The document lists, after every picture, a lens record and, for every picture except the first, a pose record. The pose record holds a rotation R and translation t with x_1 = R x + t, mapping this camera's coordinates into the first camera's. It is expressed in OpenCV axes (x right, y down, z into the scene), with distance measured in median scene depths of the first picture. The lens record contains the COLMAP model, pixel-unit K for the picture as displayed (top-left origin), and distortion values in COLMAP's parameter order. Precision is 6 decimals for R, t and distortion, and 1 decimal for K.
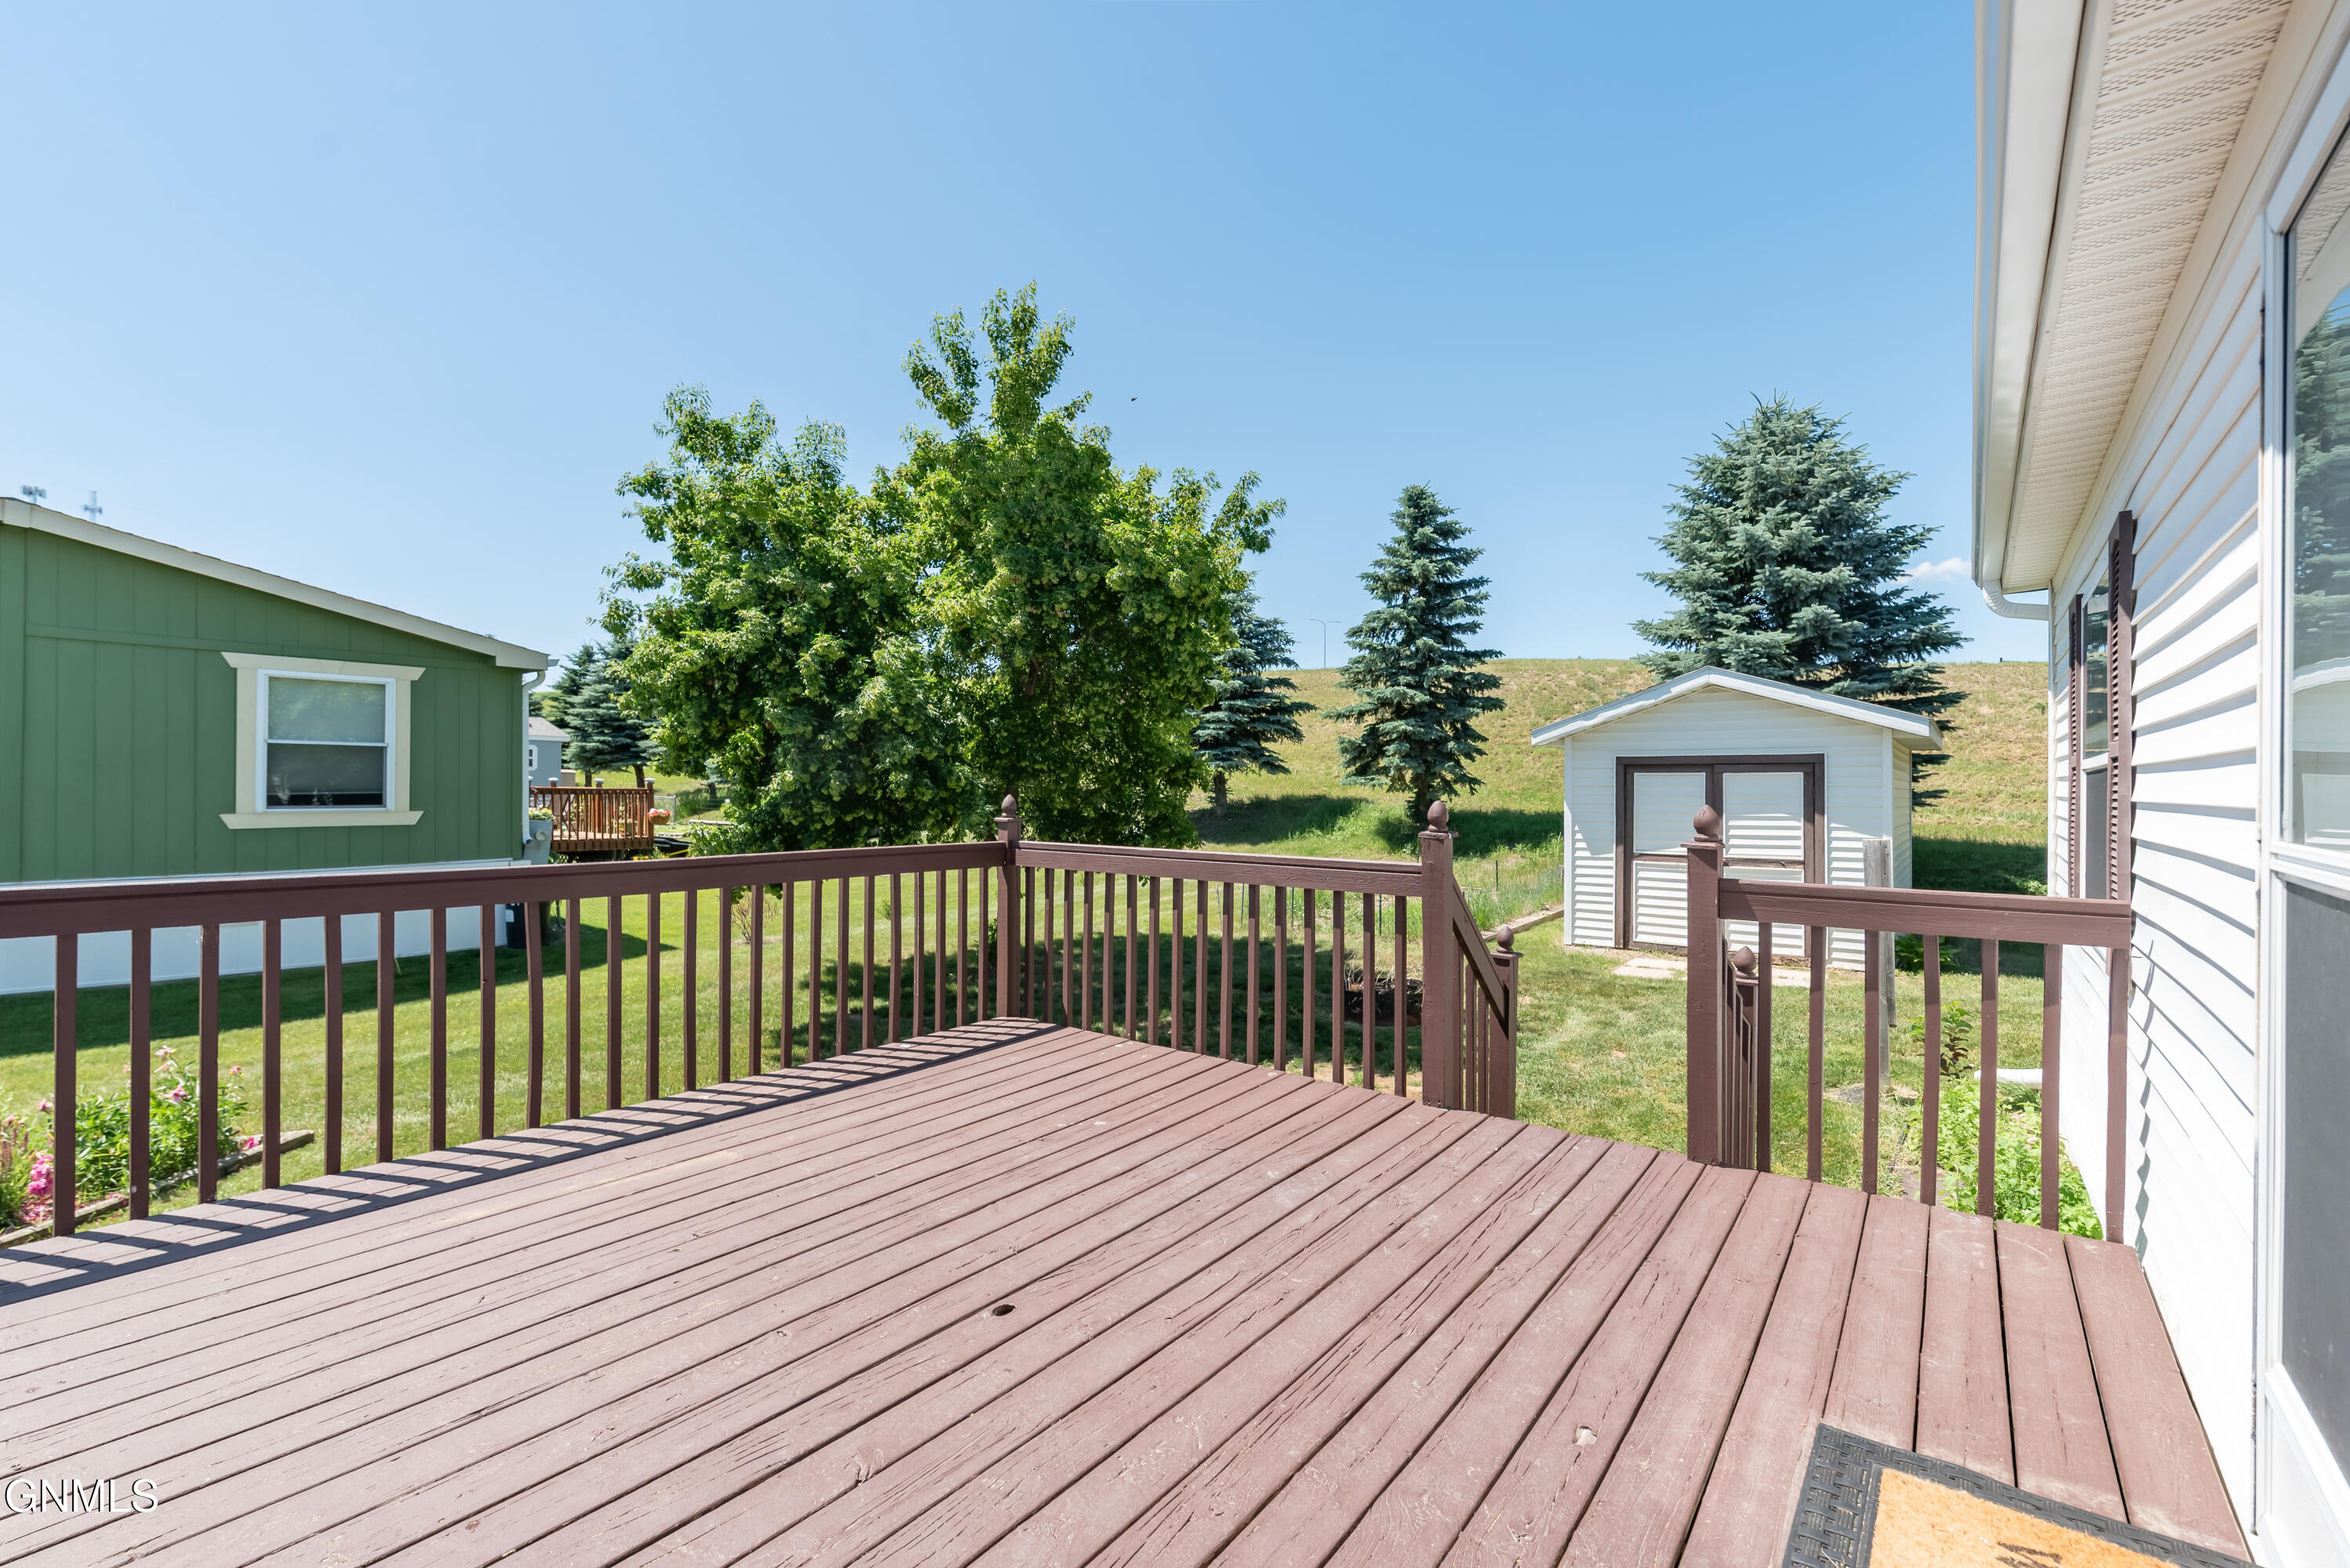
lens RADIAL K [[1006.0, 0, 1180.6], [0, 1006.0, 786.6], [0, 0, 1]] dist [0.002643, -0.000900]
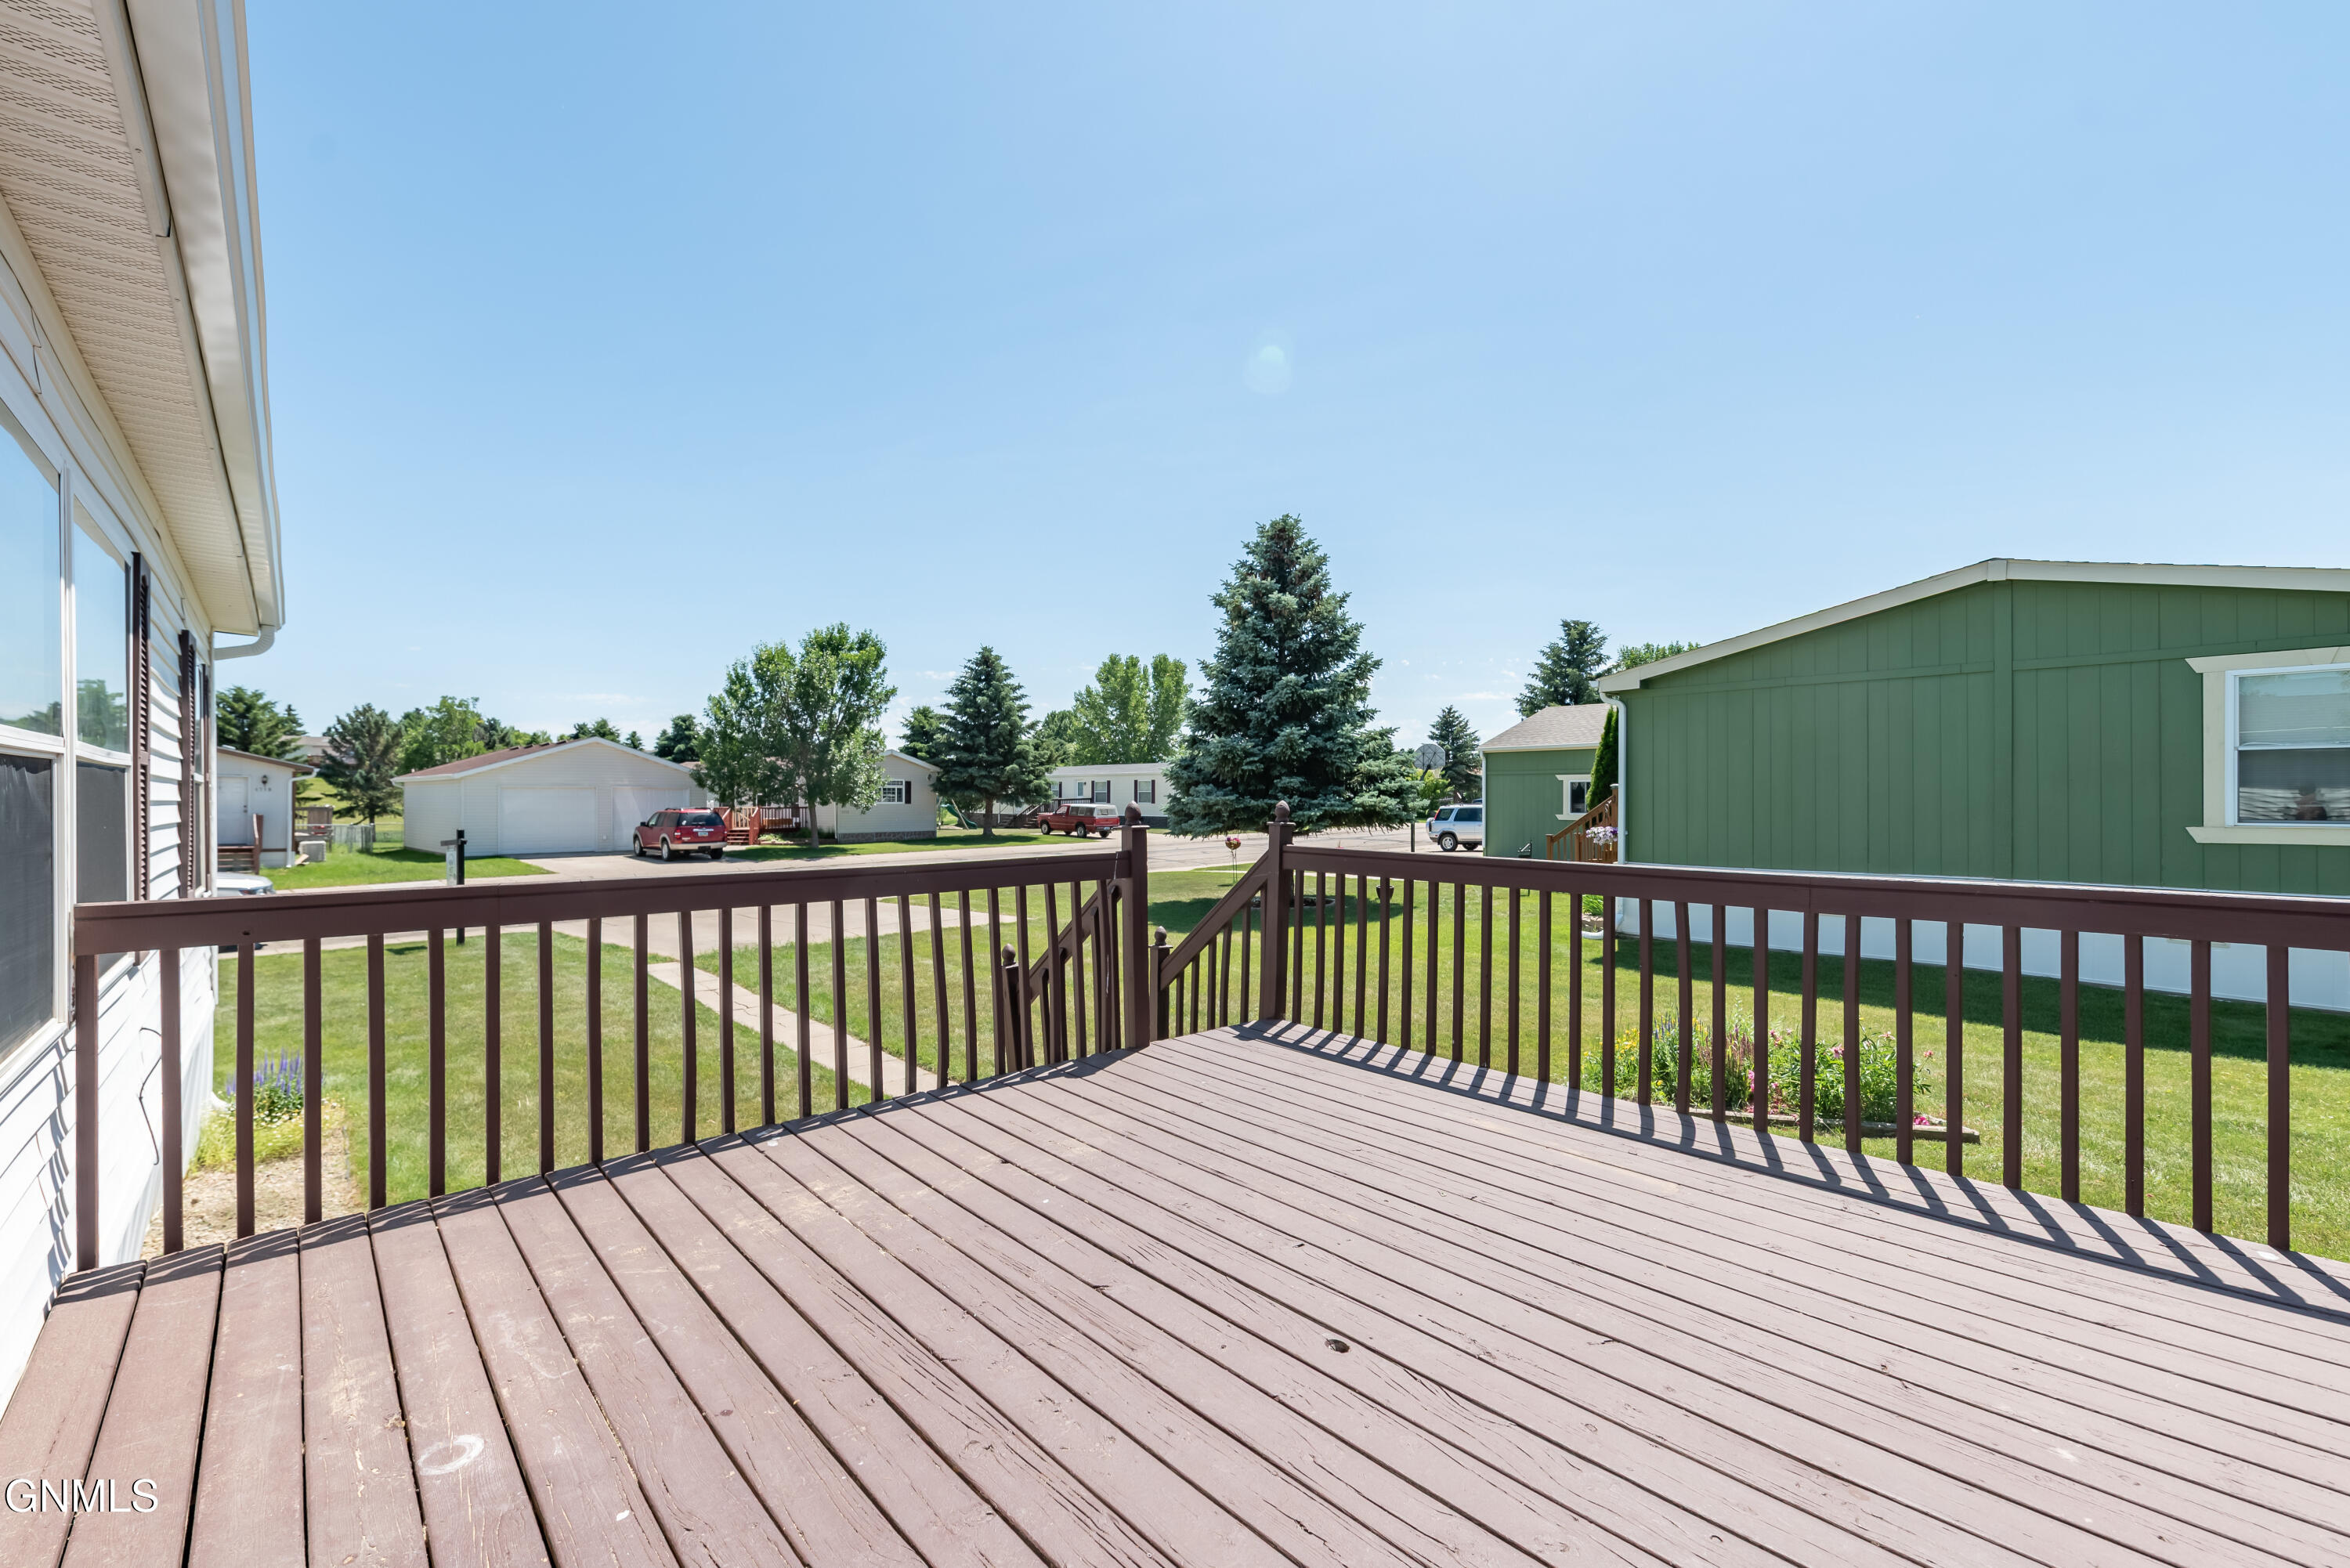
lens RADIAL K [[1006.0, 0, 1176.8], [0, 1006.0, 789.9], [0, 0, 1]] dist [0.002643, -0.000900]
pose [[-0.177188, -0.010645, -0.984119, 0.420218], [0.000641, 0.999940, -0.010932, 0.005169], [0.984177, -0.002568, -0.177171, 0.546431]]
